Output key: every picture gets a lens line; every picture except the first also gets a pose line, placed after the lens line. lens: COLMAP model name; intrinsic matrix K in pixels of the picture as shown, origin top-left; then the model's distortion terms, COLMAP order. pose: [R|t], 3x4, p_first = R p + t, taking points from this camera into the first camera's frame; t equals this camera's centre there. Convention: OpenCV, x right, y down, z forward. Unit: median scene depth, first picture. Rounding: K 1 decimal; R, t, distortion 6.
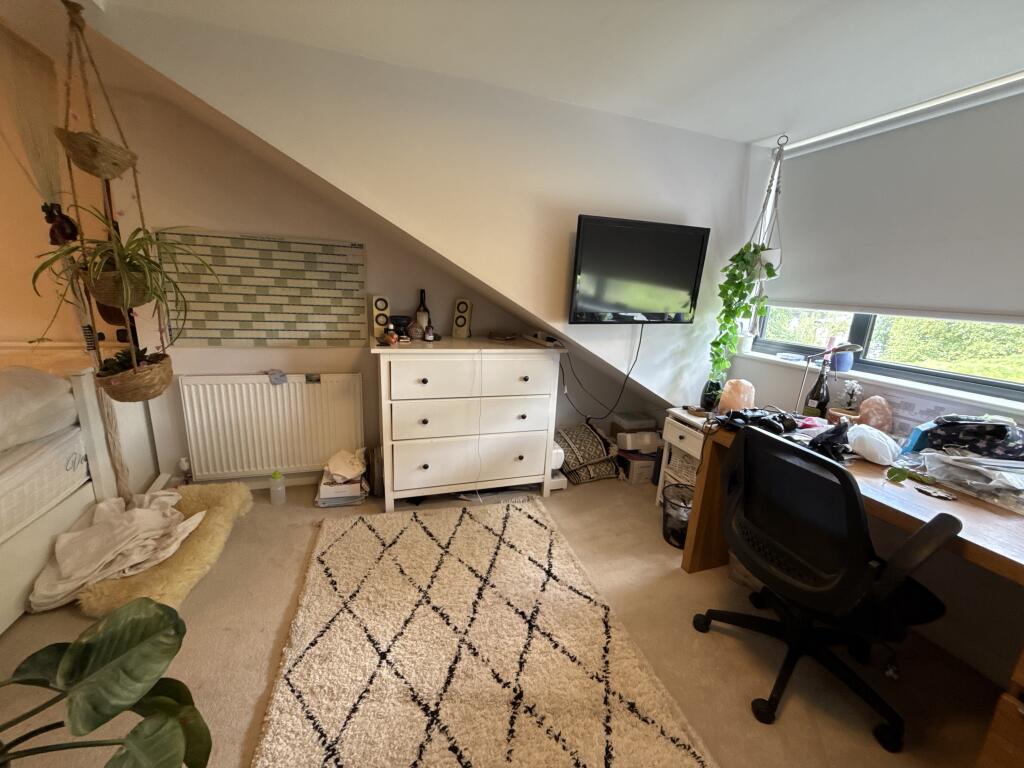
lens RADIAL K [[410.6, 0, 512.0], [0, 410.6, 384.0], [0, 0, 1]] dist [0.001973, 0.000213]
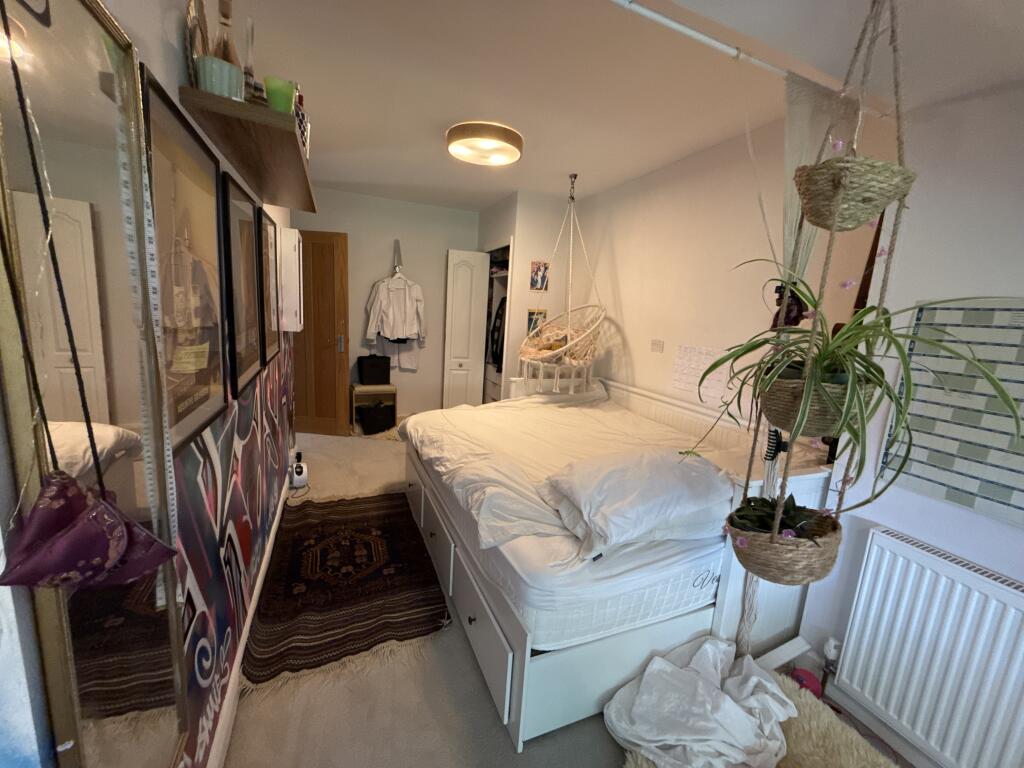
lens RADIAL K [[410.6, 0, 512.0], [0, 410.6, 384.0], [0, 0, 1]] dist [0.001973, 0.000213]
pose [[0.077463, 0.130570, -0.988408, -0.325089], [-0.291424, 0.951055, 0.102797, -0.166642], [0.953453, 0.280083, 0.111722, 0.430964]]
